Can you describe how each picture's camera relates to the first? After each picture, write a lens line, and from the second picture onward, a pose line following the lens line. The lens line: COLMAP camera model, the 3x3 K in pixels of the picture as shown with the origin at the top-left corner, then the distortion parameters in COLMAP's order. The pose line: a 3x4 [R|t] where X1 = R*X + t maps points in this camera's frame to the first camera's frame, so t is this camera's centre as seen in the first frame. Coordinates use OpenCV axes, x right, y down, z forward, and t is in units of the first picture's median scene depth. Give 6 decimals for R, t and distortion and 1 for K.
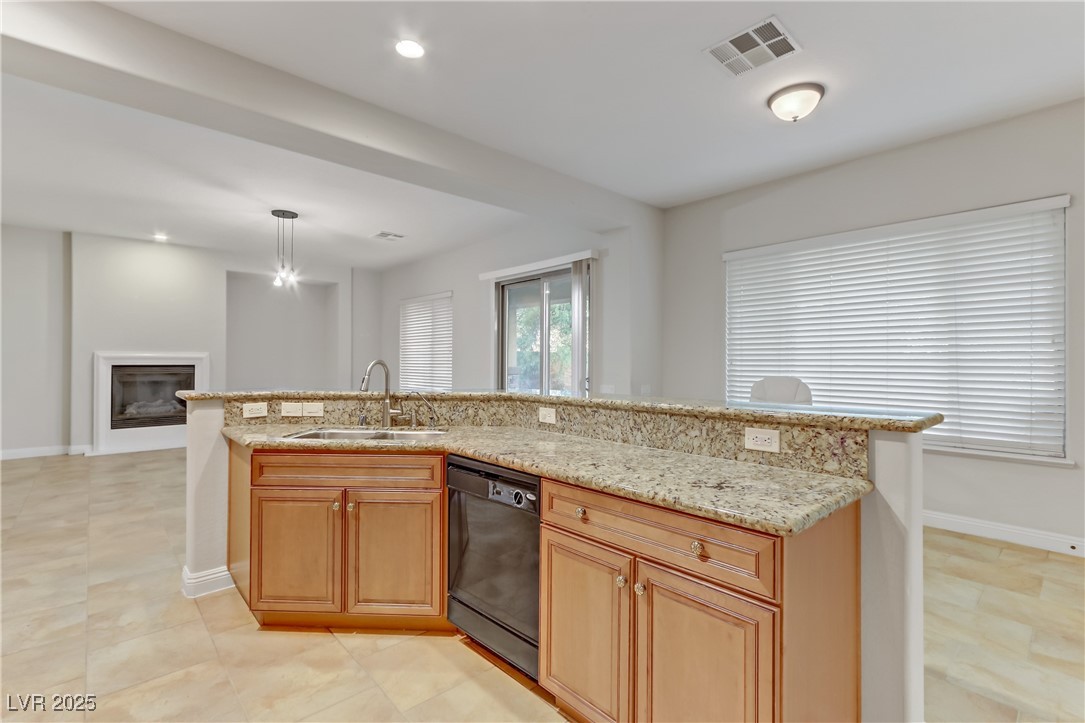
lens RADIAL K [[492.8, 0, 537.3], [0, 492.8, 358.6], [0, 0, 1]] dist [-0.003539, 0.000249]
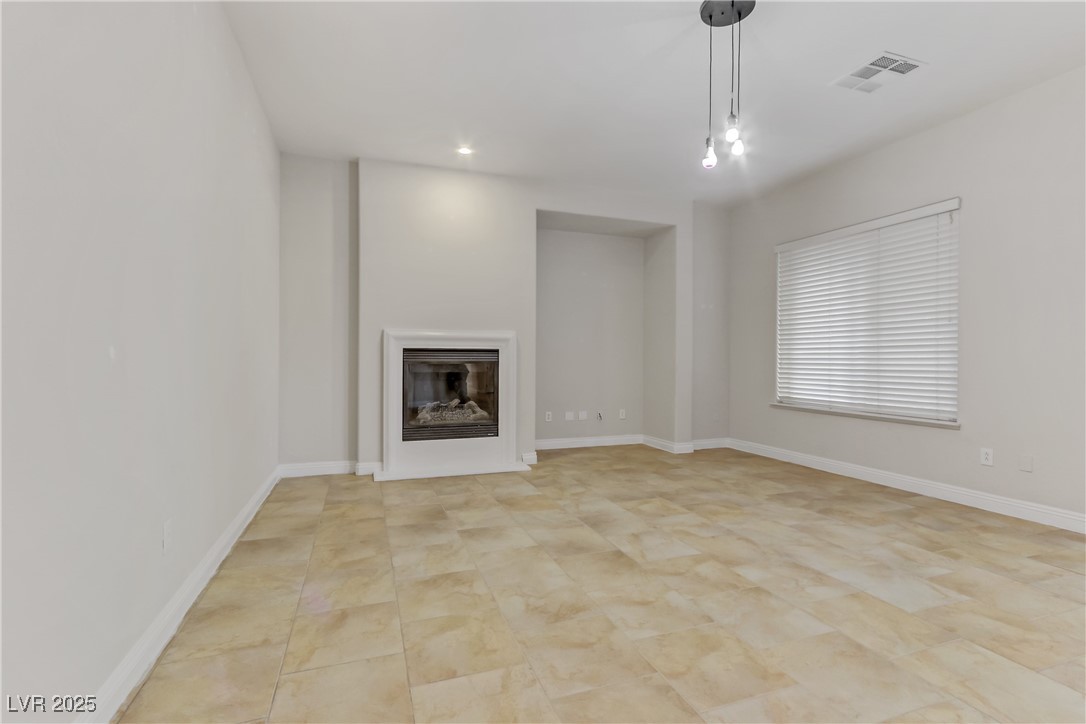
lens RADIAL K [[492.0, 0, 537.4], [0, 492.0, 358.2], [0, 0, 1]] dist [-0.020118, 0.000601]
pose [[0.920859, -0.002788, -0.389885, -0.426832], [0.003717, 0.999992, 0.001629, 0.026925], [0.389877, -0.002950, 0.920862, 0.441317]]
